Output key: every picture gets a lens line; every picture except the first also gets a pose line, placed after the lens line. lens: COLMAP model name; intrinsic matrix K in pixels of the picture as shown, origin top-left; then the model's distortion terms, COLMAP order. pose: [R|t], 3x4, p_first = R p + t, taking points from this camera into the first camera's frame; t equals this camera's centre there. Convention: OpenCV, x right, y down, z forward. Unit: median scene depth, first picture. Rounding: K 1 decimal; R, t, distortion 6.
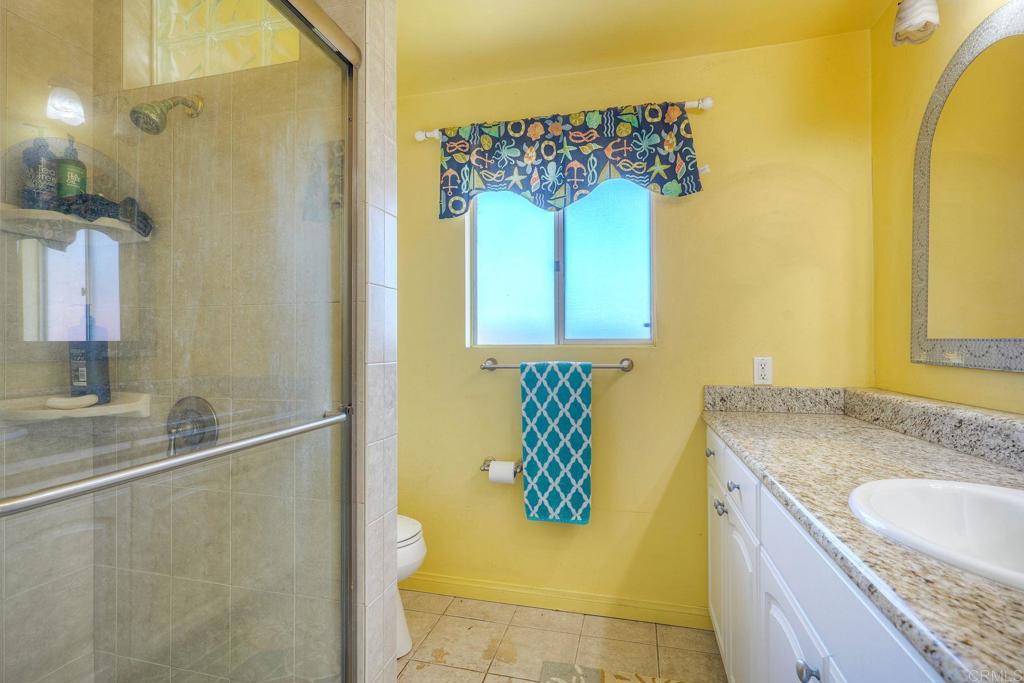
lens RADIAL K [[466.2, 0, 510.7], [0, 466.2, 344.2], [0, 0, 1]] dist [-0.010708, 0.002826]
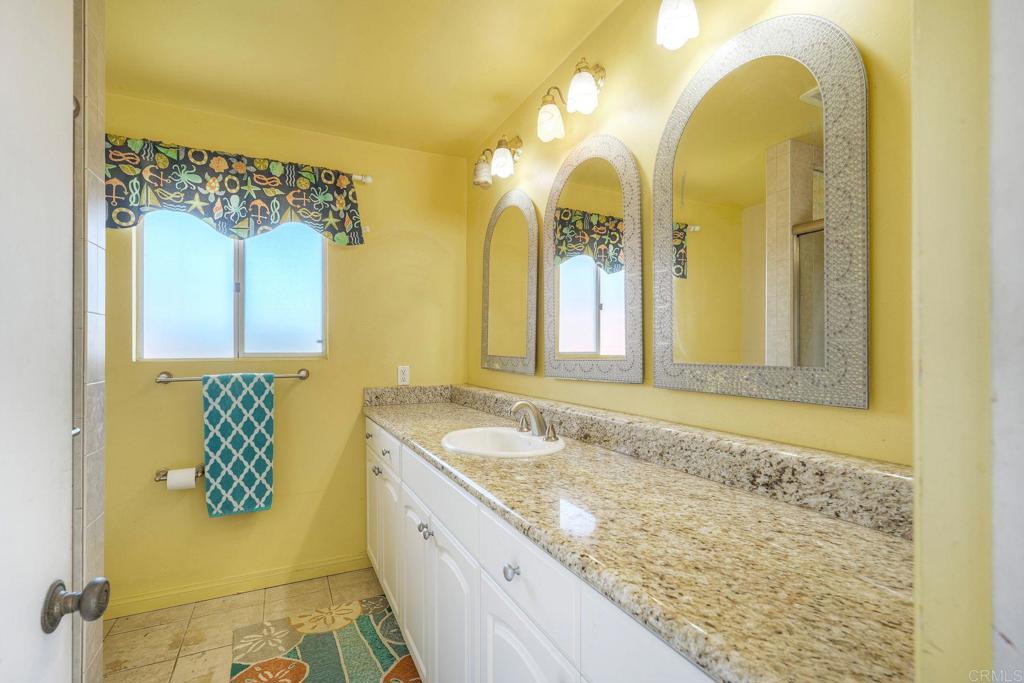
lens RADIAL K [[466.2, 0, 511.3], [0, 466.2, 344.8], [0, 0, 1]] dist [-0.010708, 0.002826]
pose [[0.751242, 0.008997, 0.659966, -0.154732], [-0.004095, 0.999951, -0.008970, -0.025282], [-0.660014, 0.004036, 0.751242, -0.293771]]
